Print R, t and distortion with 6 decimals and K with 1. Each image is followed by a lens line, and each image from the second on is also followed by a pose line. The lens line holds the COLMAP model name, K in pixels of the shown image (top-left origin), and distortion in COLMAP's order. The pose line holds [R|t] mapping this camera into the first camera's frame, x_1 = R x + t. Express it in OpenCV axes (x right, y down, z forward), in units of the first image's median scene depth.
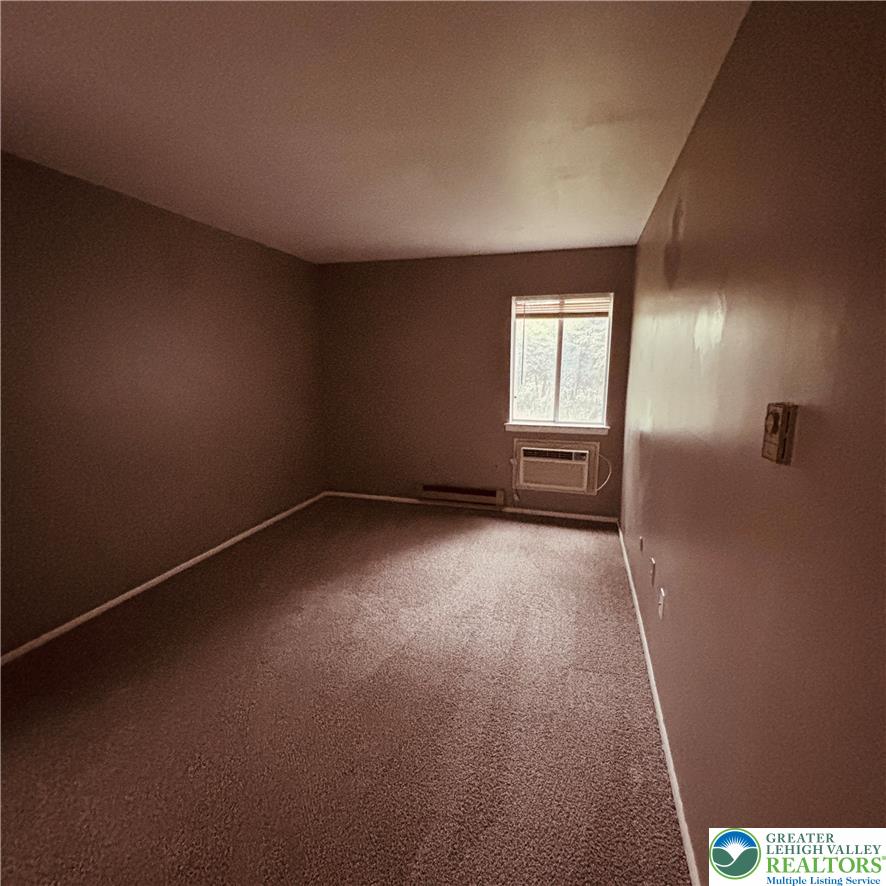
lens RADIAL K [[477.2, 0, 442.1], [0, 477.2, 439.8], [0, 0, 1]] dist [0.002162, -0.001441]
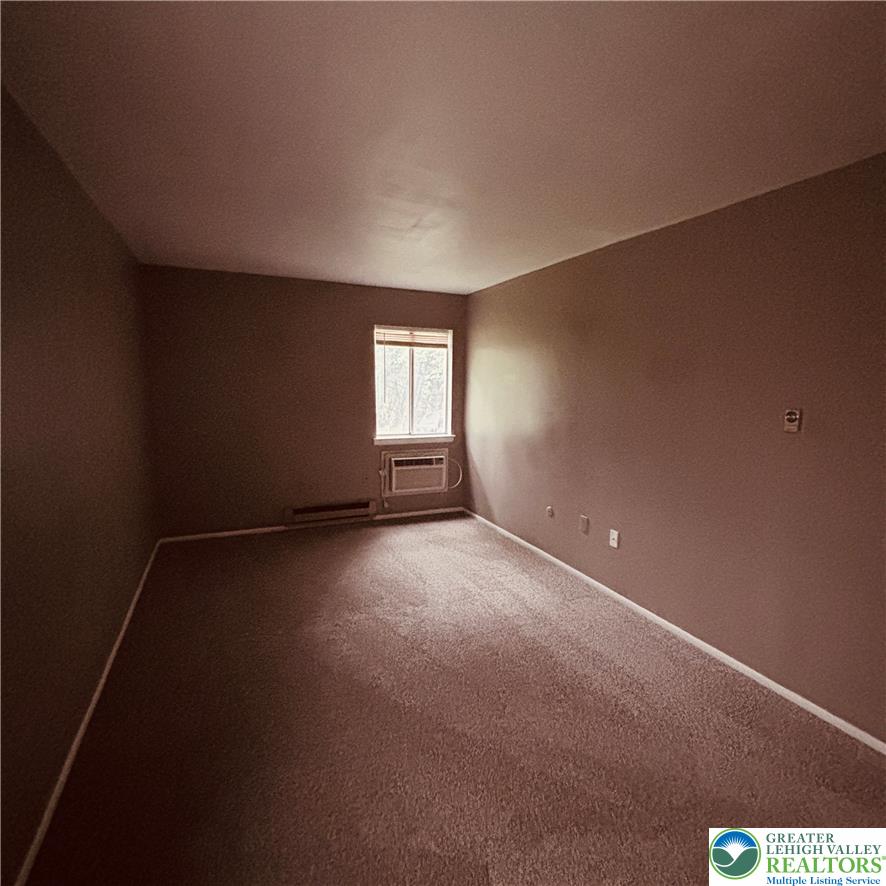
lens RADIAL K [[477.2, 0, 442.1], [0, 477.2, 439.8], [0, 0, 1]] dist [0.002162, -0.001441]
pose [[0.739855, -0.076216, 0.668436, -0.498208], [0.094939, 0.995448, 0.008420, -0.027597], [-0.666034, 0.057231, 0.743722, 0.082253]]
